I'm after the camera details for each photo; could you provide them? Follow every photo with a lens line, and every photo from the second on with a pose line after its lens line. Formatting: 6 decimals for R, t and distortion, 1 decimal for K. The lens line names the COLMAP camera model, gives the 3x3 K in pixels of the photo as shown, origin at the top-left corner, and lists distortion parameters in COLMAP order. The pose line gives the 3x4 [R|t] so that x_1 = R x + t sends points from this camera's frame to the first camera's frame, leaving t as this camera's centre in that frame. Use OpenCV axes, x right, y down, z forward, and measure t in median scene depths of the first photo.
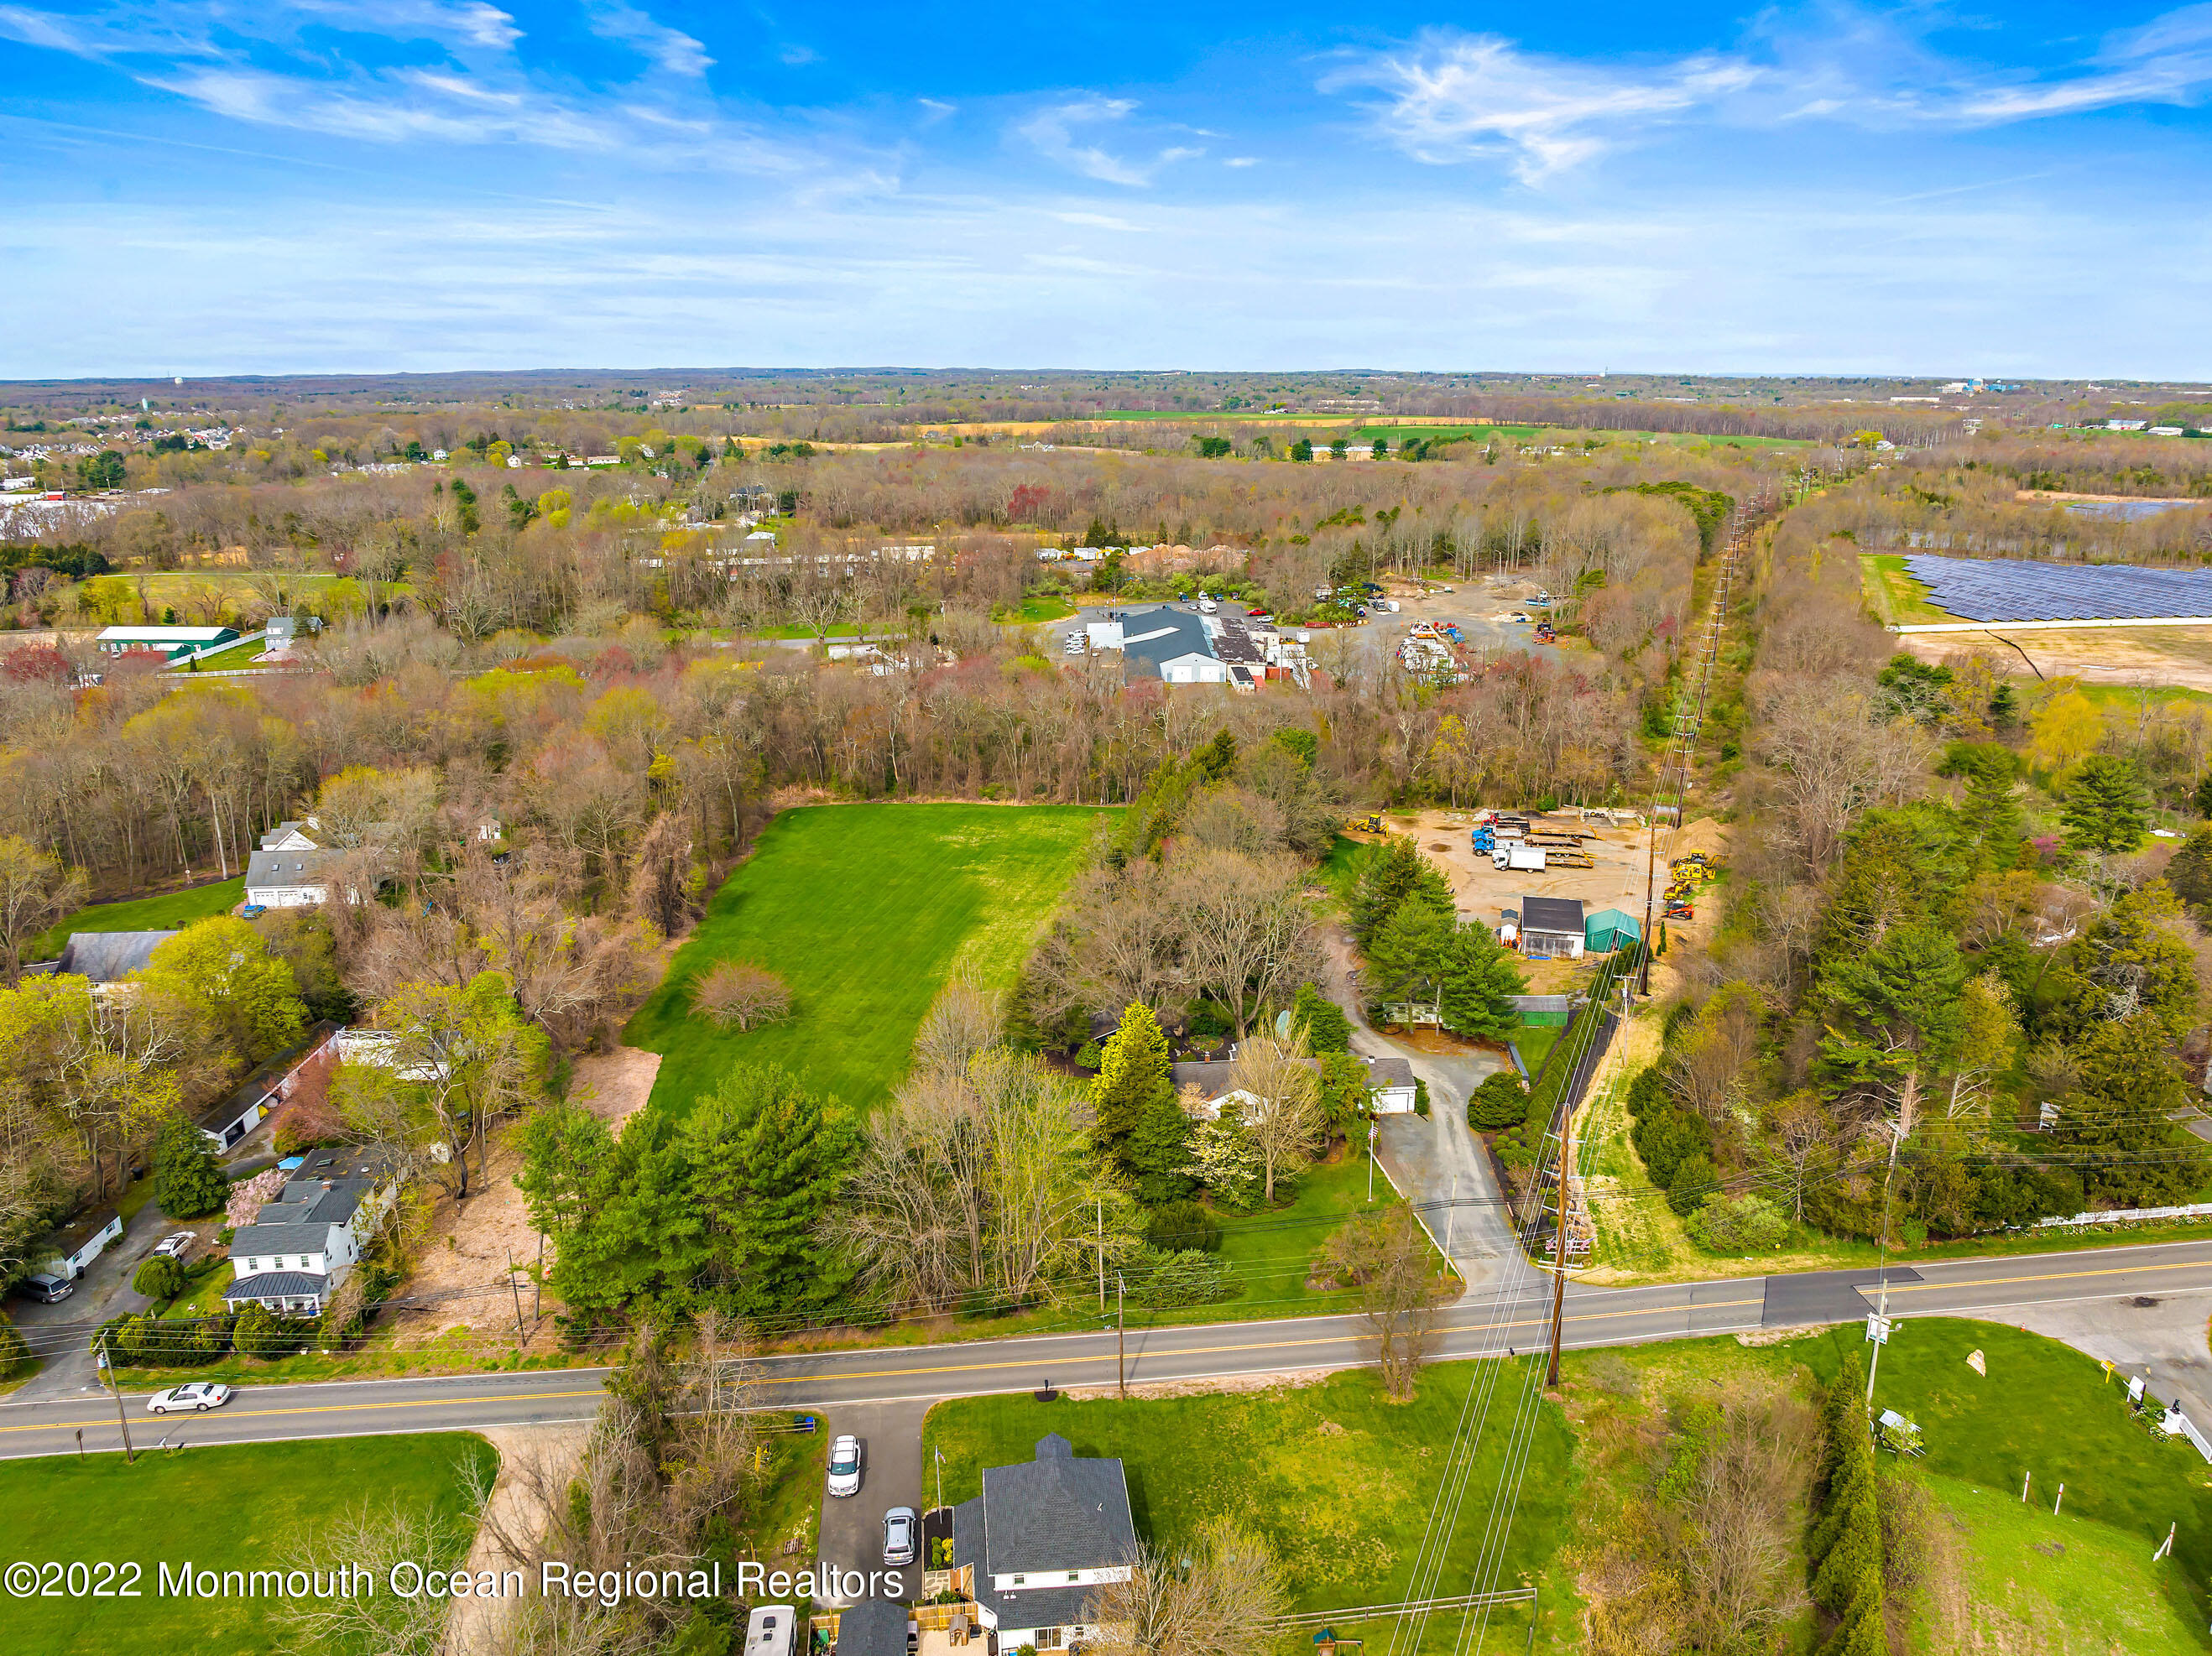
lens RADIAL K [[1567.9, 0, 1108.0], [0, 1567.9, 814.9], [0, 0, 1]] dist [-0.037565, -0.003981]
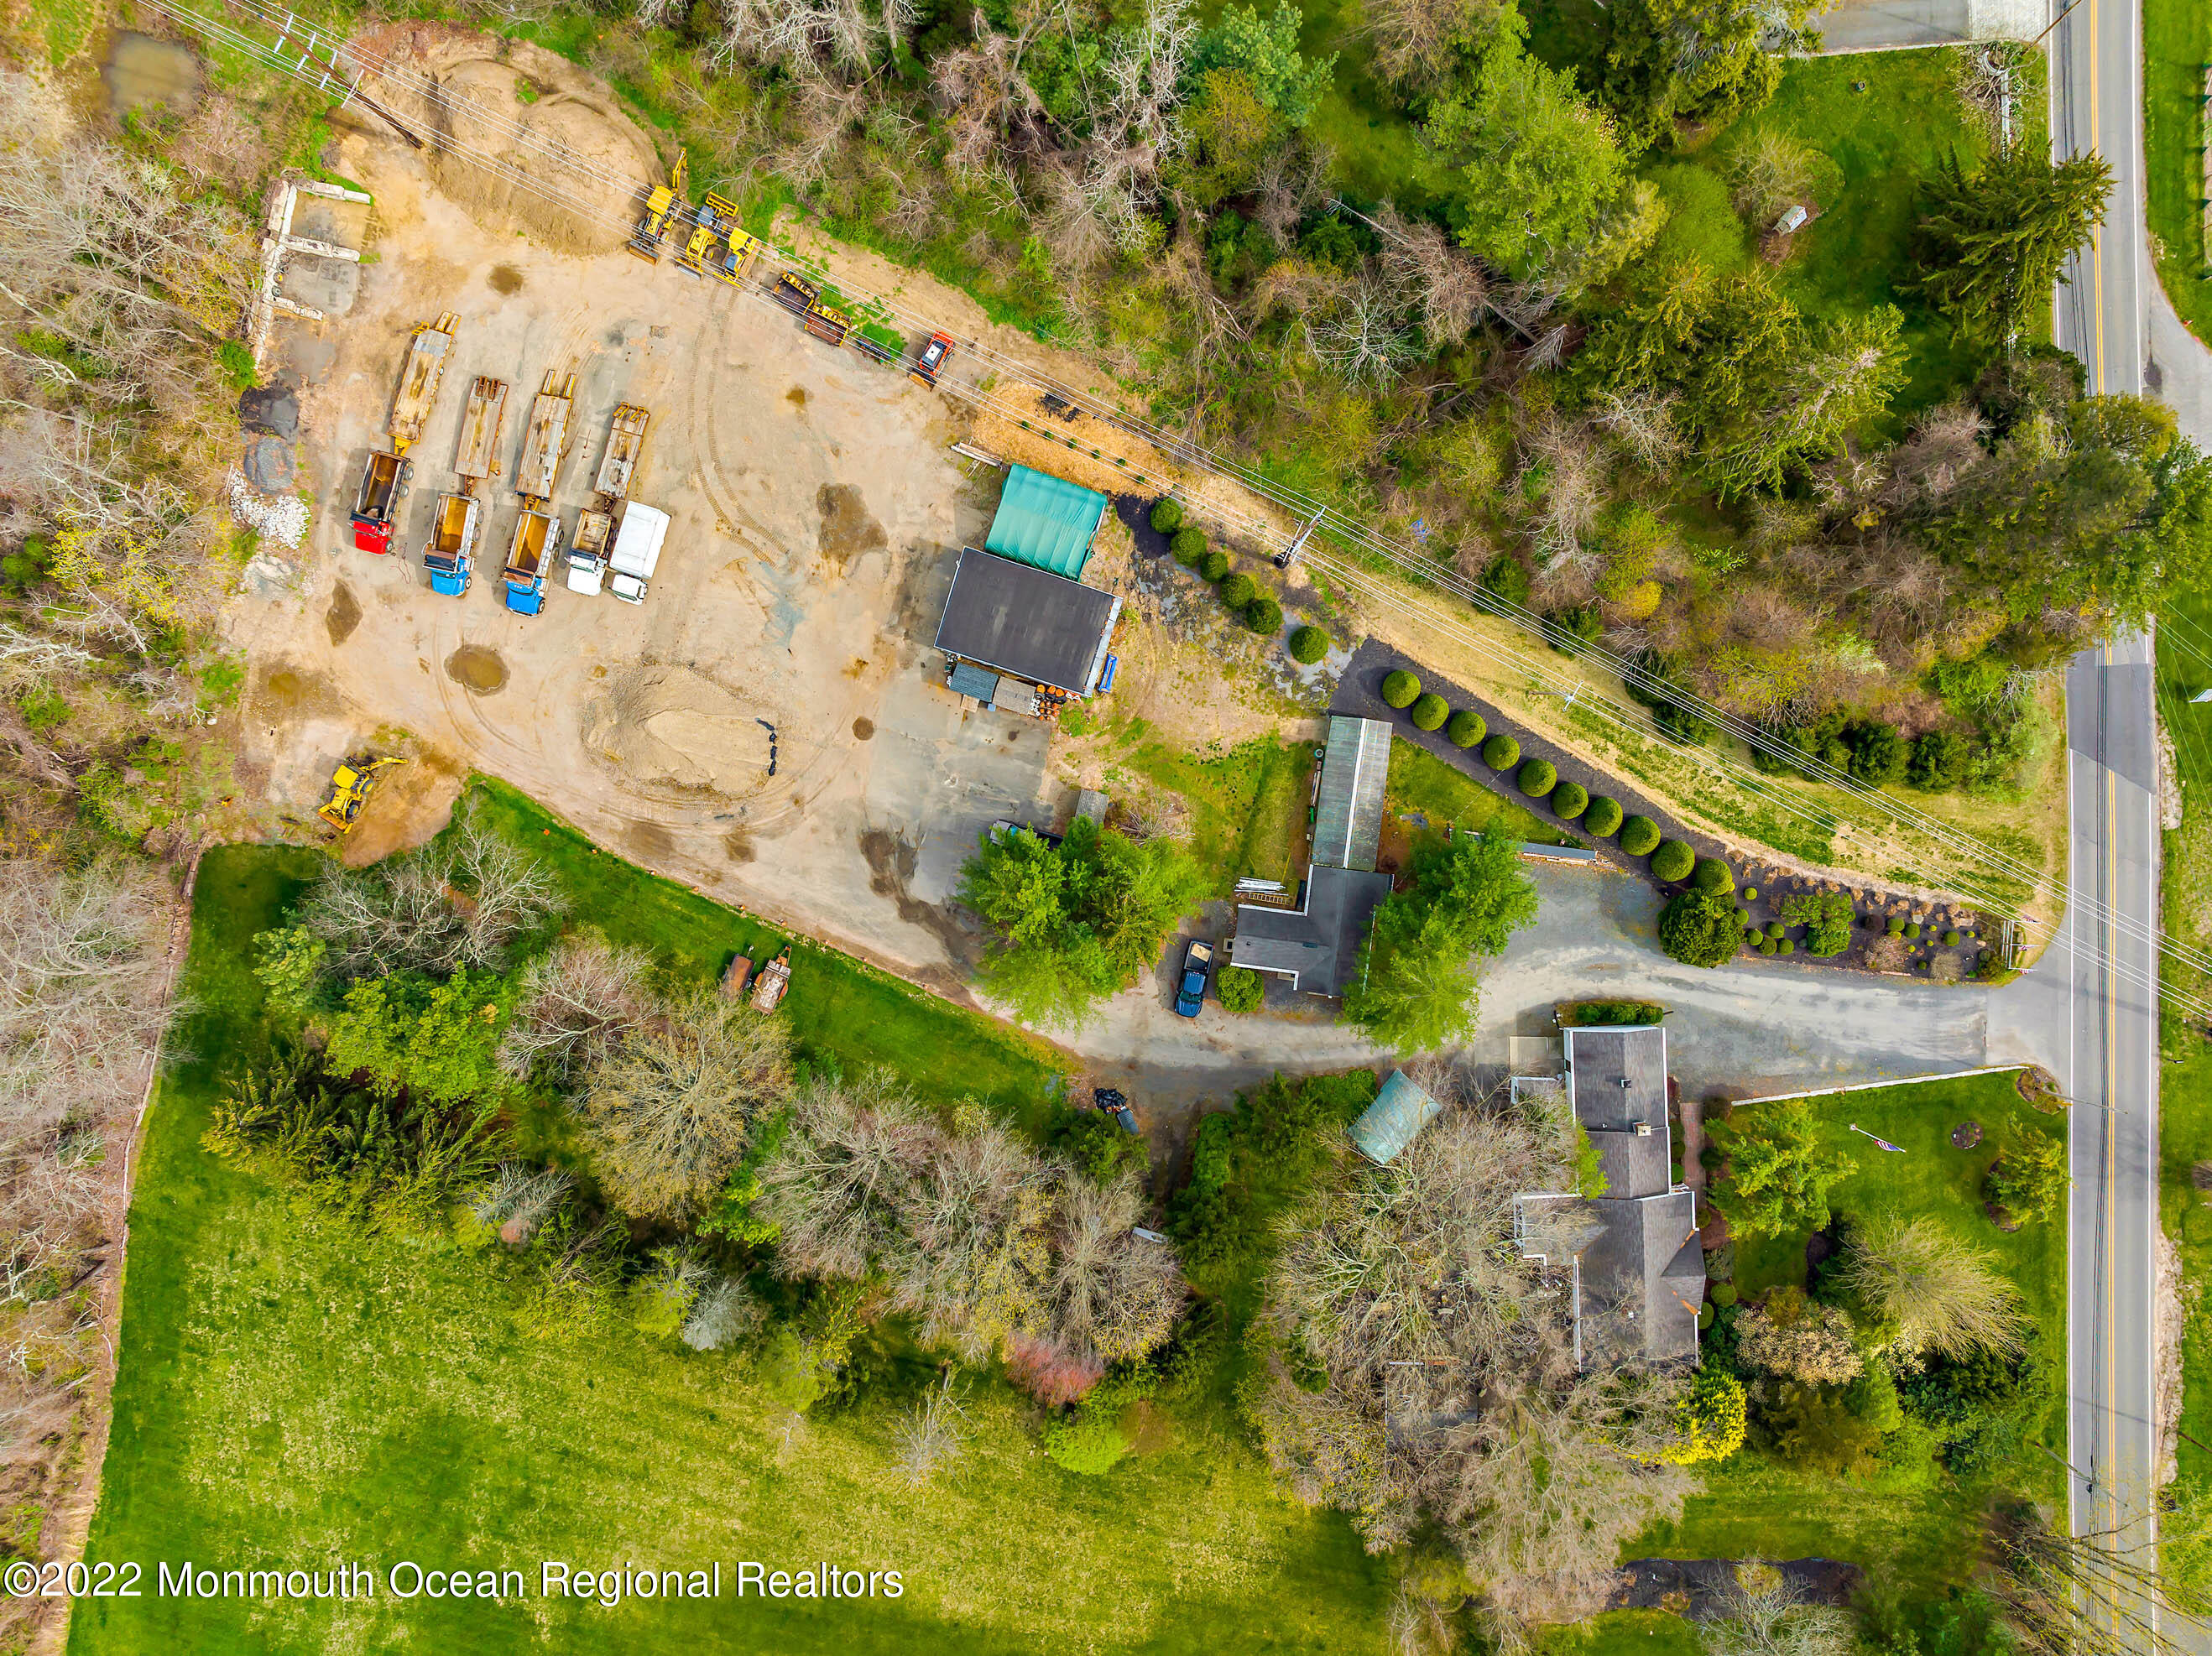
lens RADIAL K [[1546.2, 0, 1106.0], [0, 1546.2, 828.0], [0, 0, 1]] dist [-0.035459, 0.005138]
pose [[0.064477, -0.997841, -0.012497, 0.214228], [0.276022, 0.005799, 0.961134, -0.456913], [-0.958986, -0.065420, 0.275800, 0.795789]]
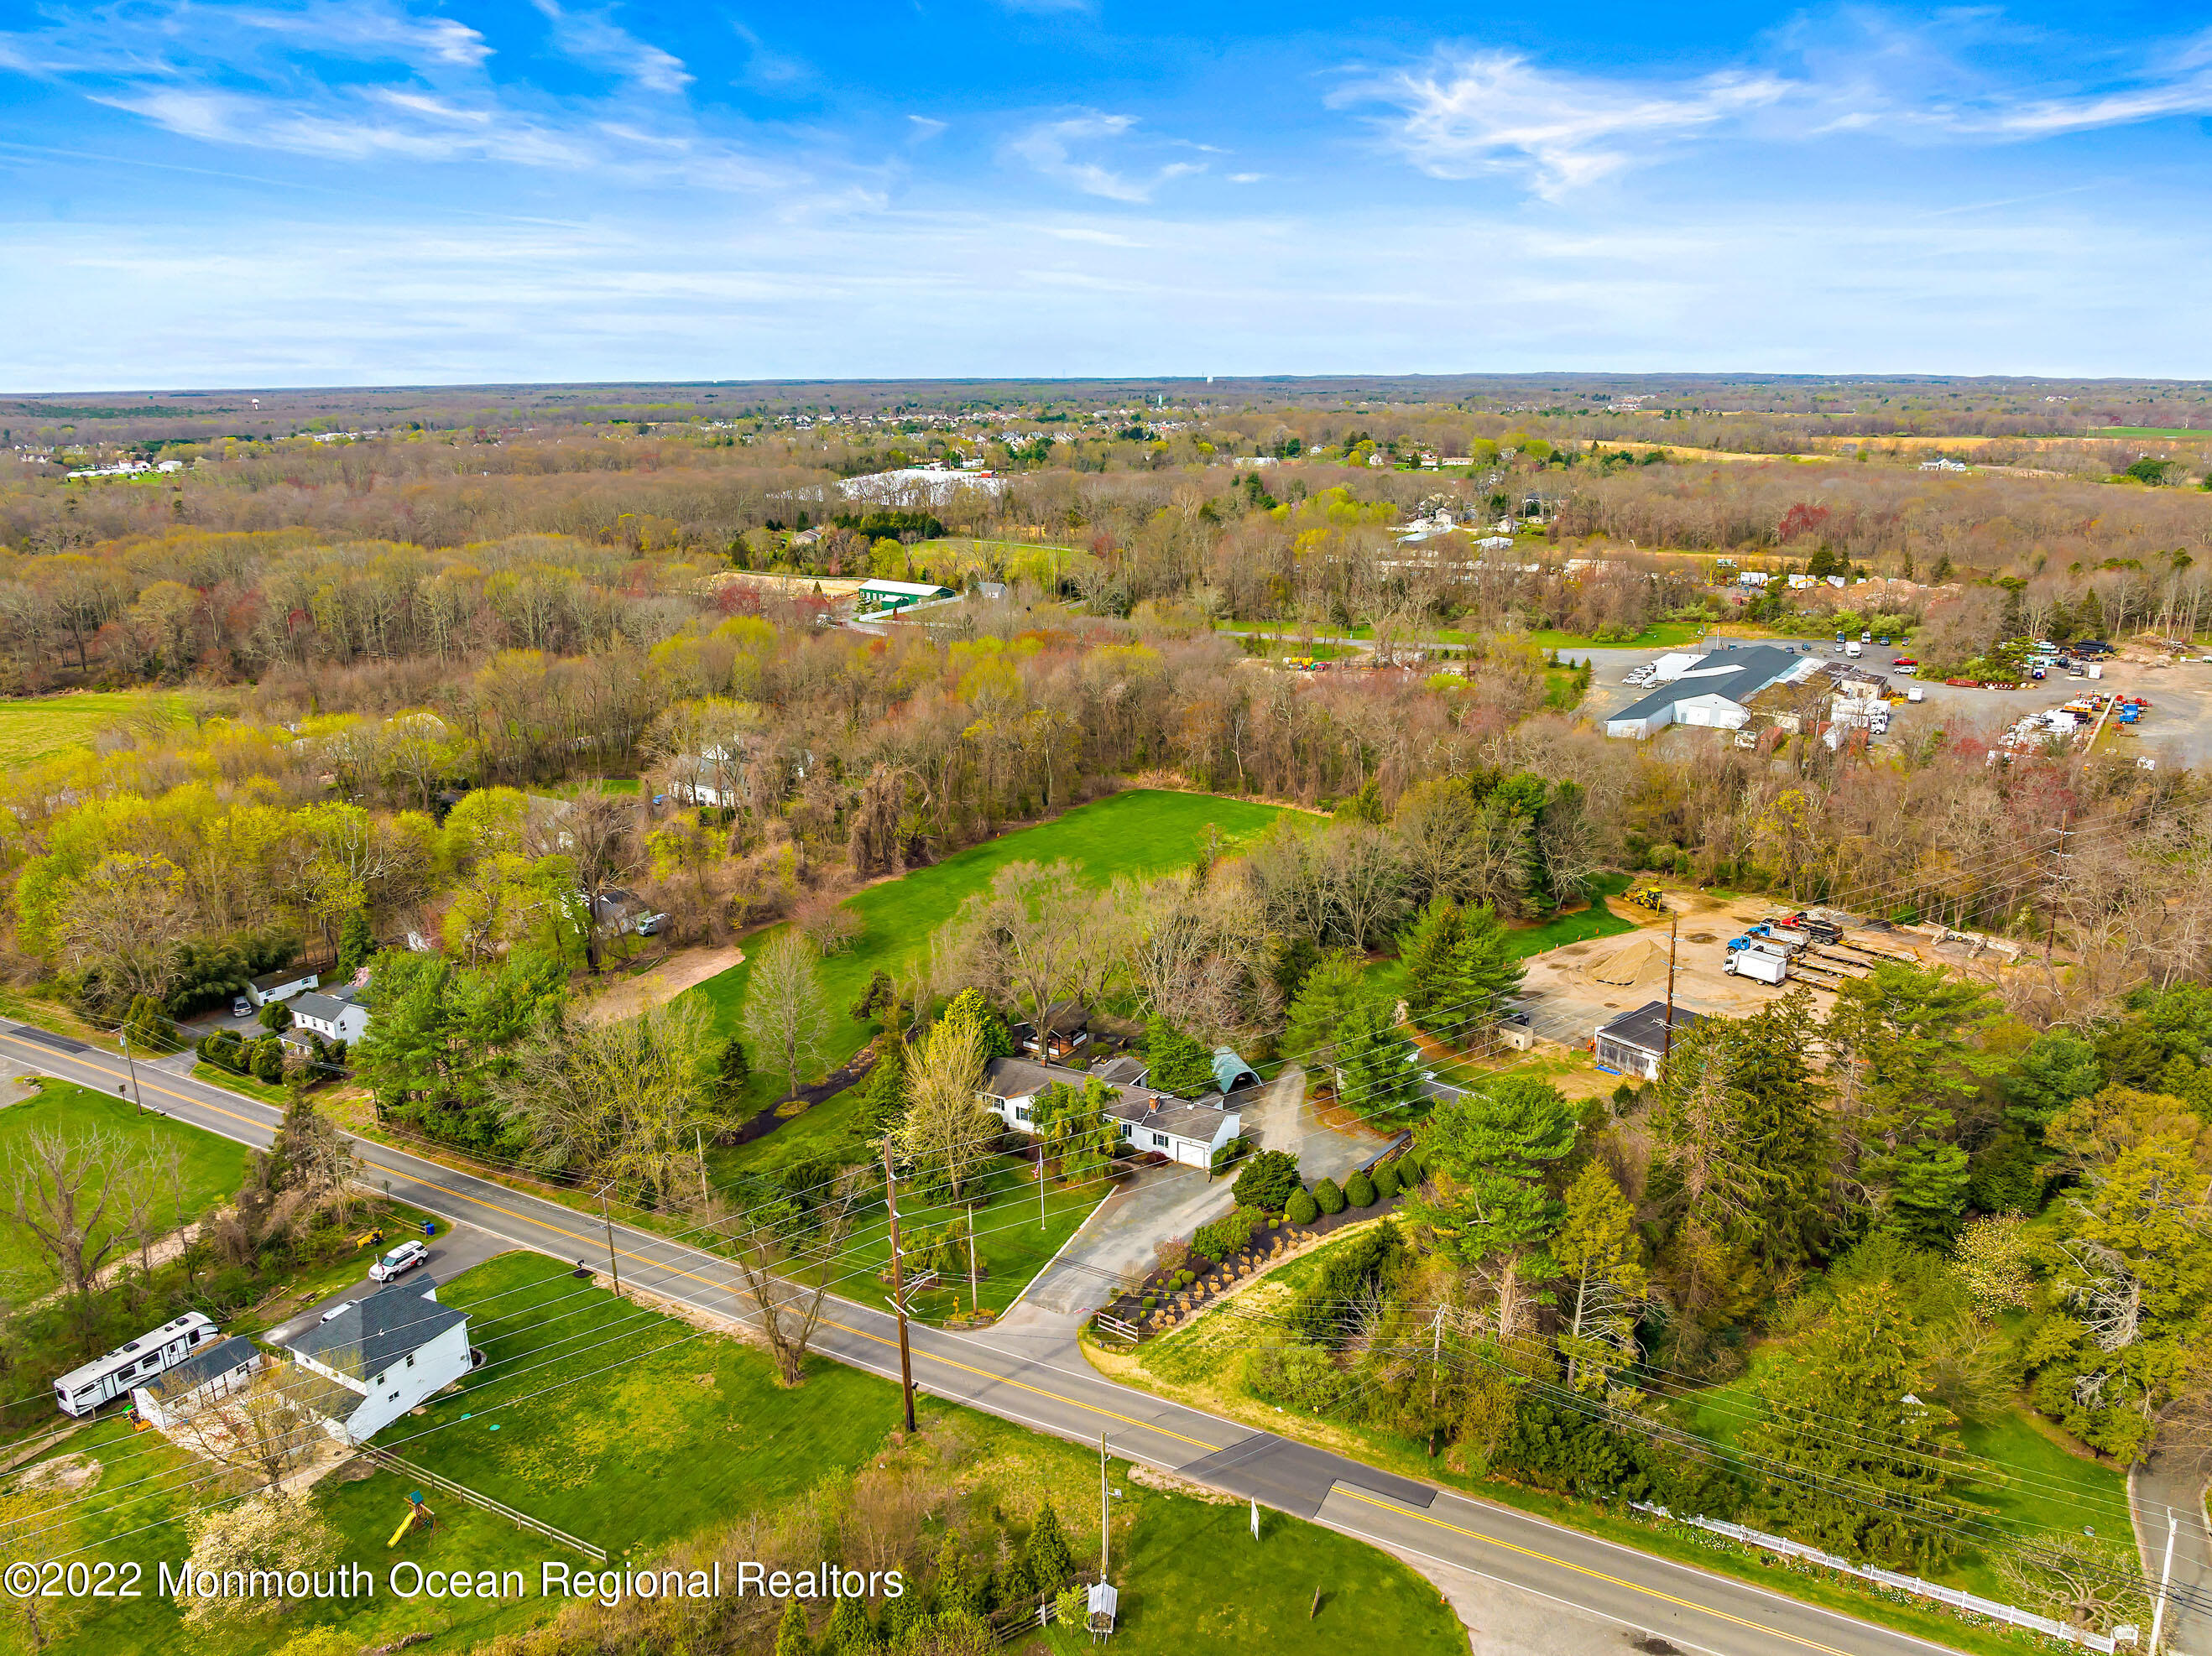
lens RADIAL K [[1555.7, 0, 1106.0], [0, 1555.7, 828.0], [0, 0, 1]] dist [-0.004144, -0.072364]
pose [[0.821302, 0.156630, -0.548570, 0.471718], [-0.152871, 0.986830, 0.052888, -0.039147], [0.549630, 0.040423, 0.834430, 0.135873]]
